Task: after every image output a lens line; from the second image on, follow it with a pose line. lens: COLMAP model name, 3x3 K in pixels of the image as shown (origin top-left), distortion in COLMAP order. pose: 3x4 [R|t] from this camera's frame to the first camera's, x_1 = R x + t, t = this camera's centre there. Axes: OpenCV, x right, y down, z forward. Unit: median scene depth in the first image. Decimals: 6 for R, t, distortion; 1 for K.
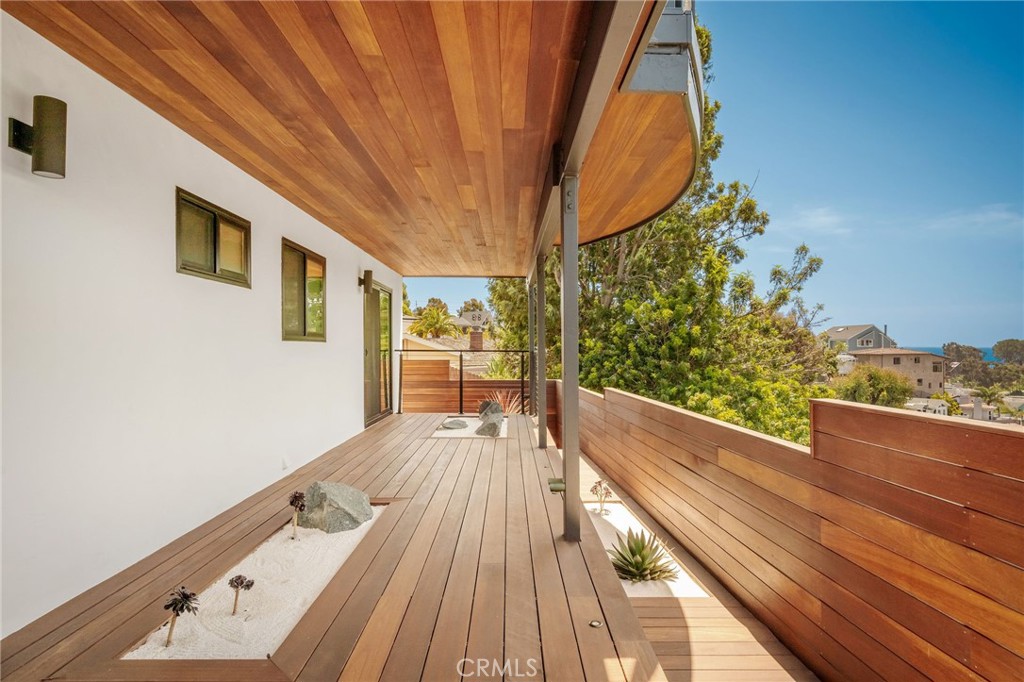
lens RADIAL K [[565.2, 0, 514.5], [0, 565.2, 345.9], [0, 0, 1]] dist [-0.001811, -0.001046]
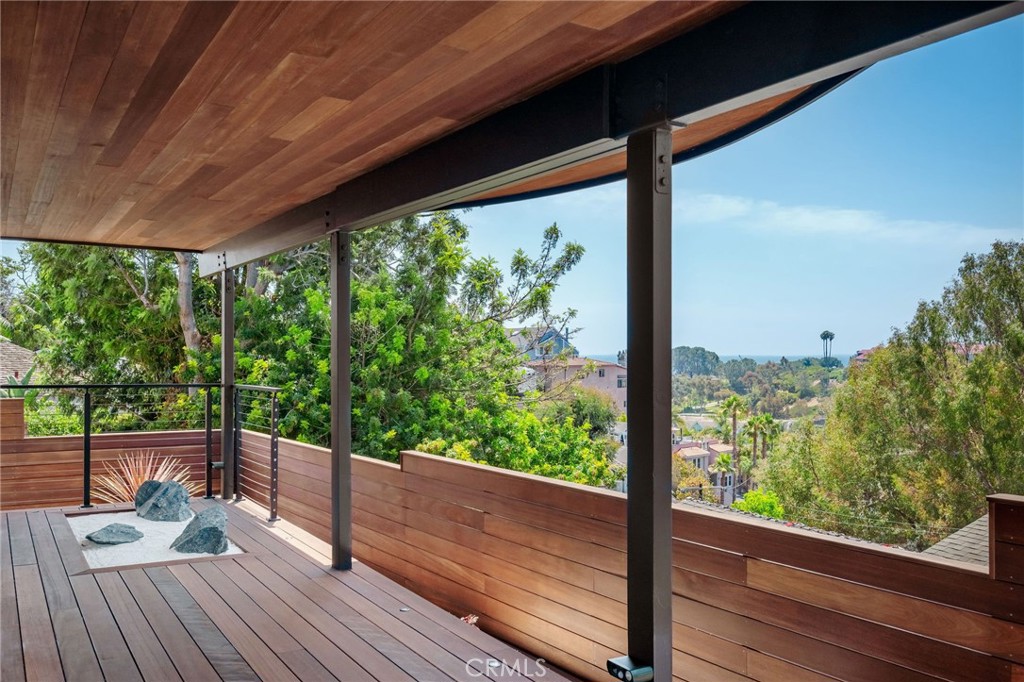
lens RADIAL K [[869.0, 0, 510.4], [0, 869.0, 339.7], [0, 0, 1]] dist [-0.002040, -0.003608]
pose [[0.859576, 0.012261, 0.510860, -0.105466], [-0.005535, 0.999877, -0.014685, -0.015214], [-0.510977, 0.009795, 0.859538, 0.068734]]
